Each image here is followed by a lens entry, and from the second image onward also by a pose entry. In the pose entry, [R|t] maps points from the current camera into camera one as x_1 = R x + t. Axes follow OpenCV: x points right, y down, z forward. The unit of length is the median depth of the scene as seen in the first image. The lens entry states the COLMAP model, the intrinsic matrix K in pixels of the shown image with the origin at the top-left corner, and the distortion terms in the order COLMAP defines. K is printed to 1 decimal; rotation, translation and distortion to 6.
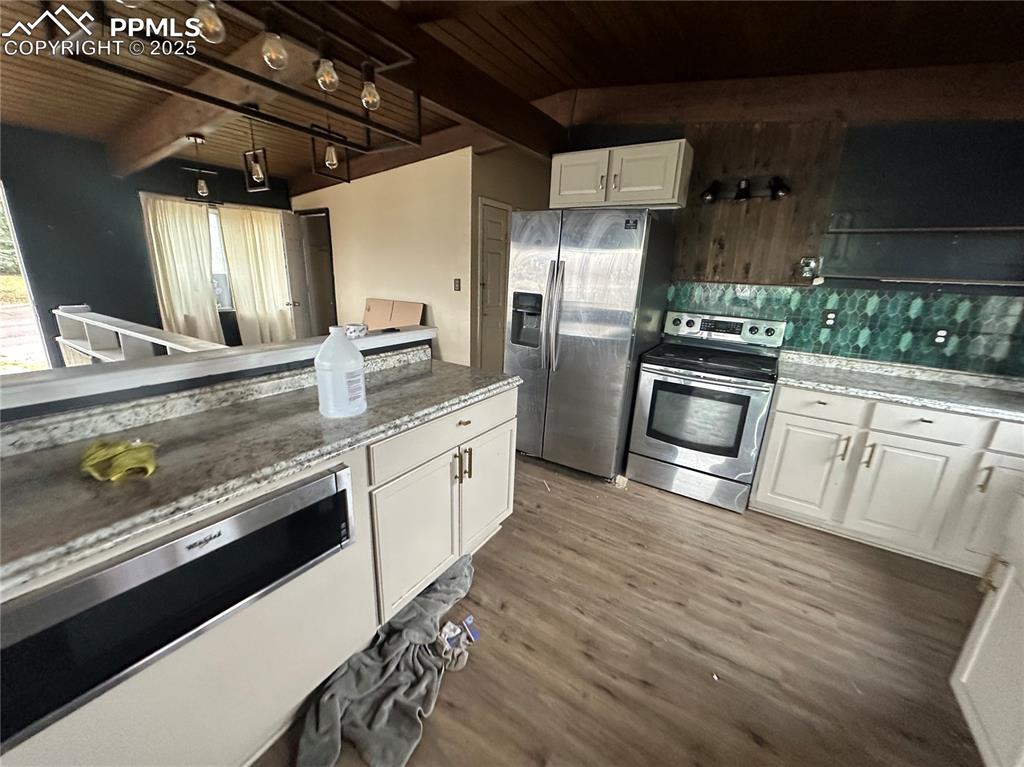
lens RADIAL K [[410.5, 0, 512.0], [0, 410.5, 383.5], [0, 0, 1]] dist [0.000225, -0.000515]
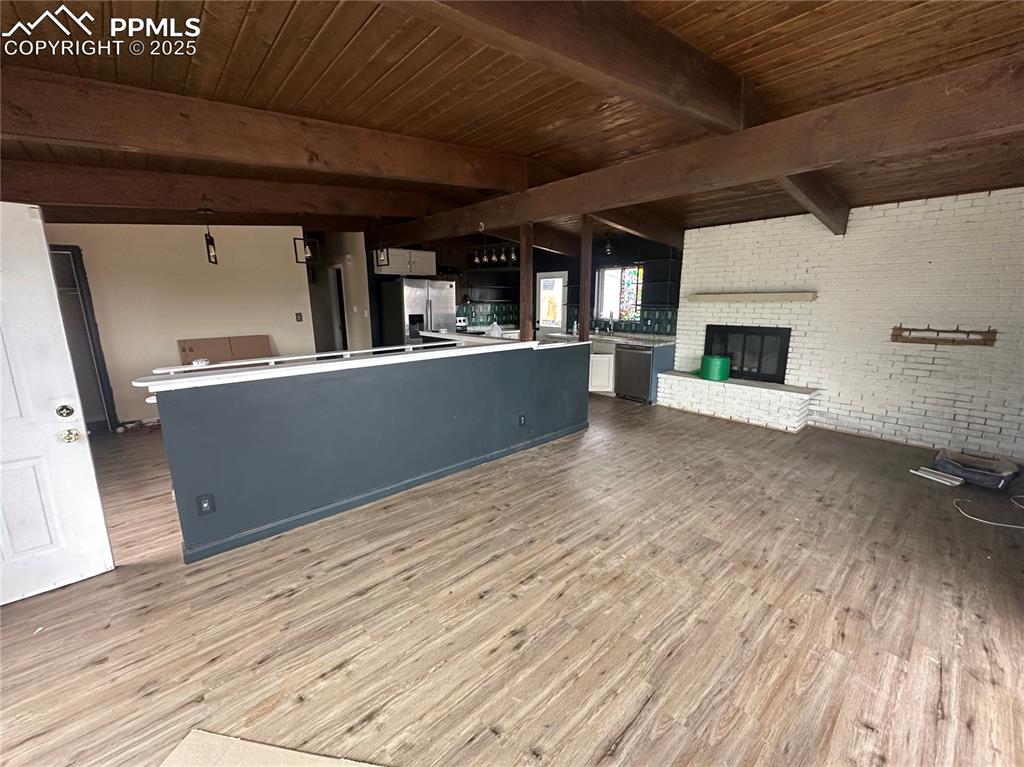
lens RADIAL K [[410.5, 0, 512.0], [0, 410.5, 383.5], [0, 0, 1]] dist [0.000225, -0.000515]
pose [[0.270213, -0.235096, 0.933657, -2.050706], [0.273547, 0.948514, 0.159669, -0.078752], [-0.923123, 0.212254, 0.320611, -0.116552]]
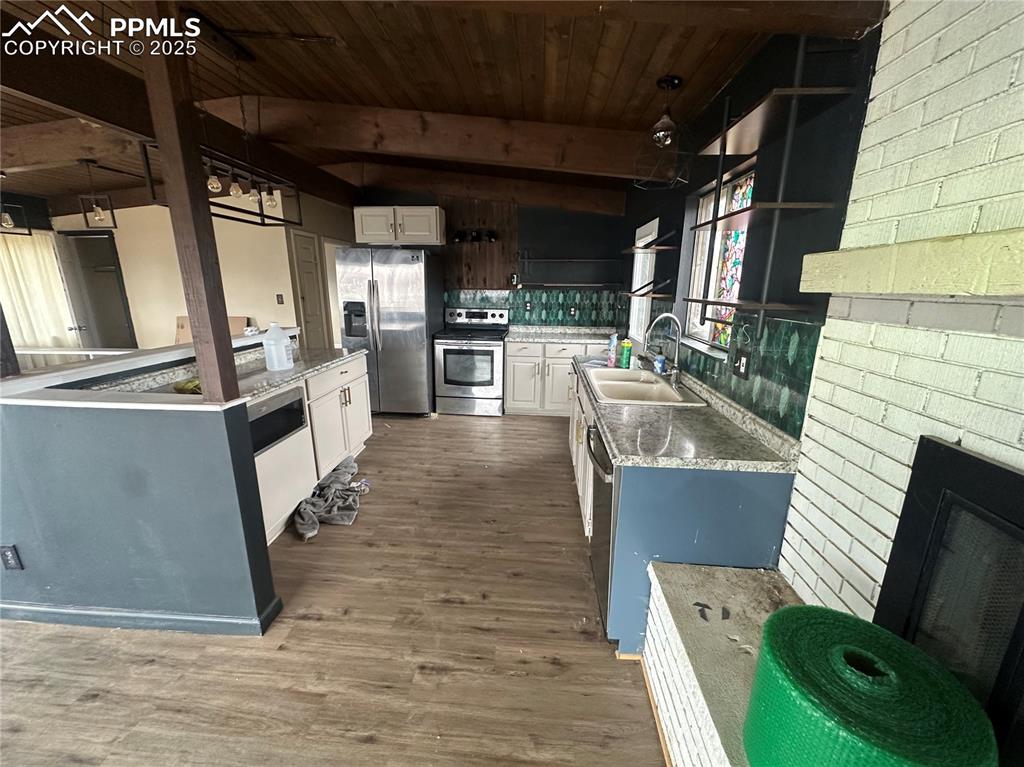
lens RADIAL K [[410.5, 0, 512.0], [0, 410.5, 383.5], [0, 0, 1]] dist [0.000225, -0.000515]
pose [[0.879736, -0.145869, 0.452534, -0.181674], [0.153801, 0.987910, 0.019449, 0.139294], [-0.449900, 0.052490, 0.891535, -0.601439]]
